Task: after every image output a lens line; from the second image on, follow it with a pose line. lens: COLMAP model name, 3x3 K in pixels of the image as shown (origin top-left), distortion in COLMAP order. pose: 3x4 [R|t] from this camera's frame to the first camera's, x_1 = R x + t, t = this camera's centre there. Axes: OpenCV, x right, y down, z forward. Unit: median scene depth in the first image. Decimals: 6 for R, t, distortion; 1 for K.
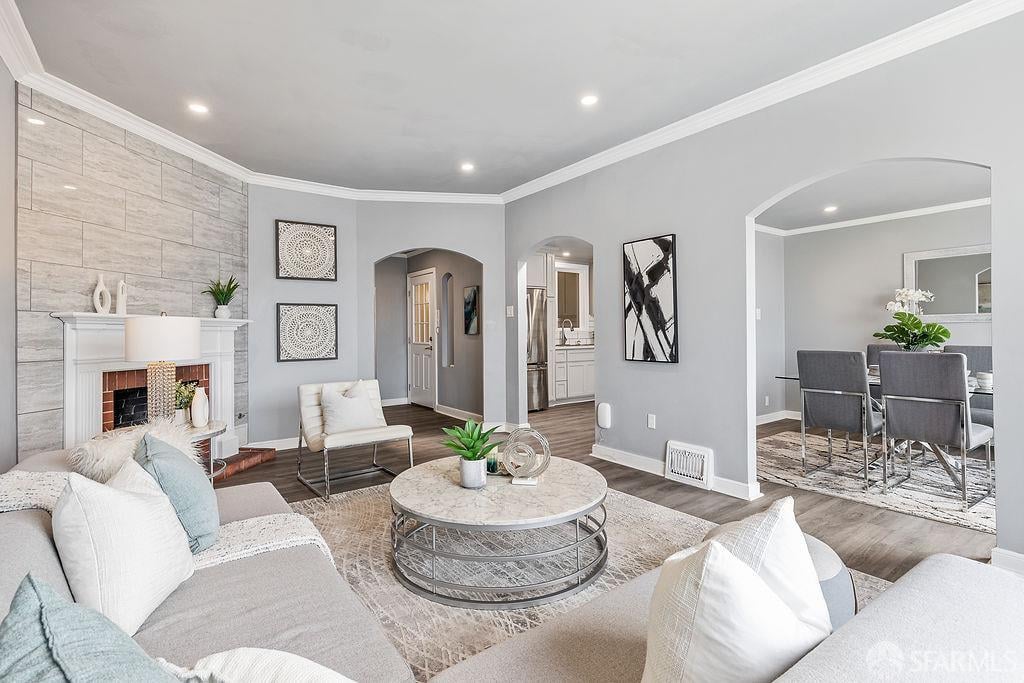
lens RADIAL K [[488.0, 0, 515.9], [0, 488.0, 324.1], [0, 0, 1]] dist [-0.001014, -0.000458]
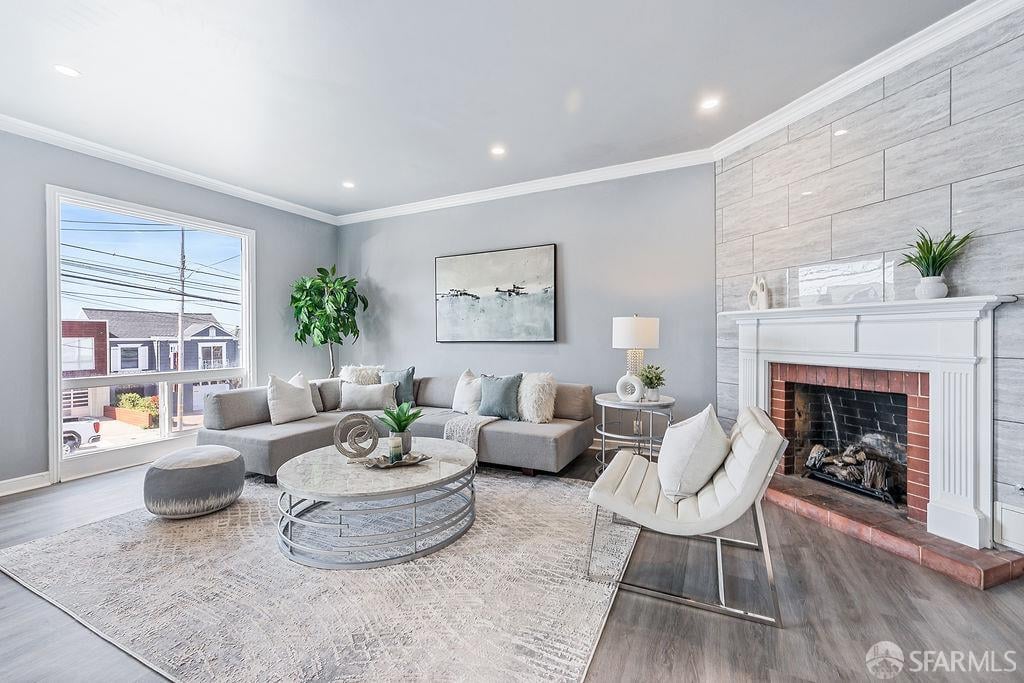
lens RADIAL K [[419.7, 0, 514.4], [0, 419.7, 338.7], [0, 0, 1]] dist [-0.000258, 0.000100]
pose [[-0.887329, 0.016298, -0.460849, 0.093158], [0.020530, 0.999781, -0.004171, 0.030237], [0.460680, -0.013162, -0.887469, 1.300859]]
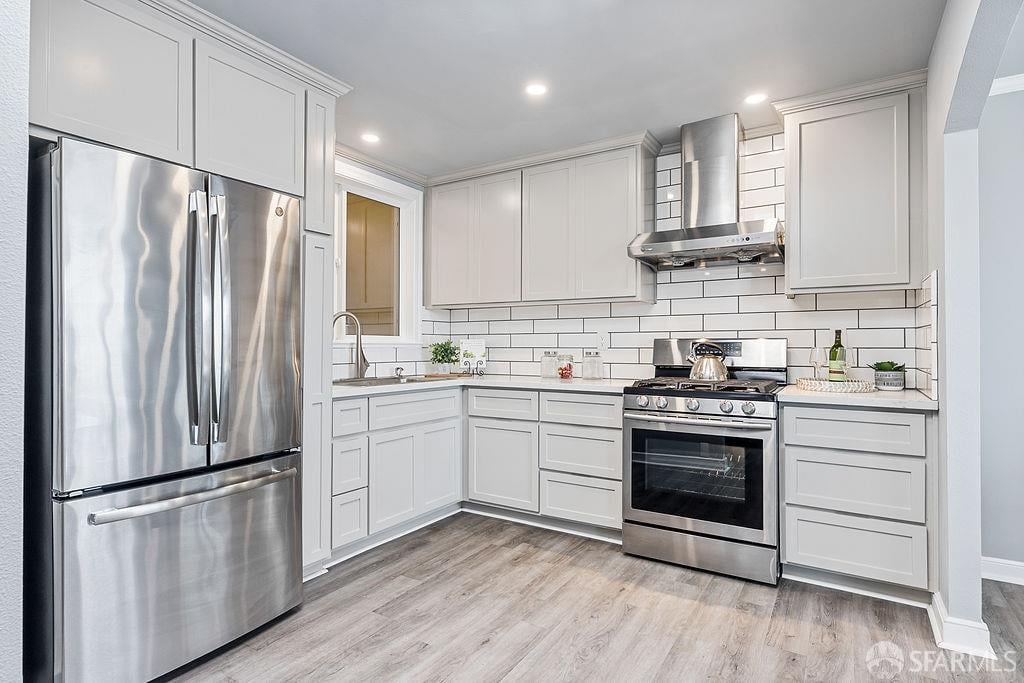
lens RADIAL K [[531.0, 0, 517.0], [0, 531.0, 339.7], [0, 0, 1]] dist [-0.001045, -0.000175]
pose [[0.929845, 0.013031, 0.367720, 0.119211], [-0.012661, 0.999914, -0.003419, 0.022984], [-0.367733, -0.001477, 0.929930, 1.150021]]
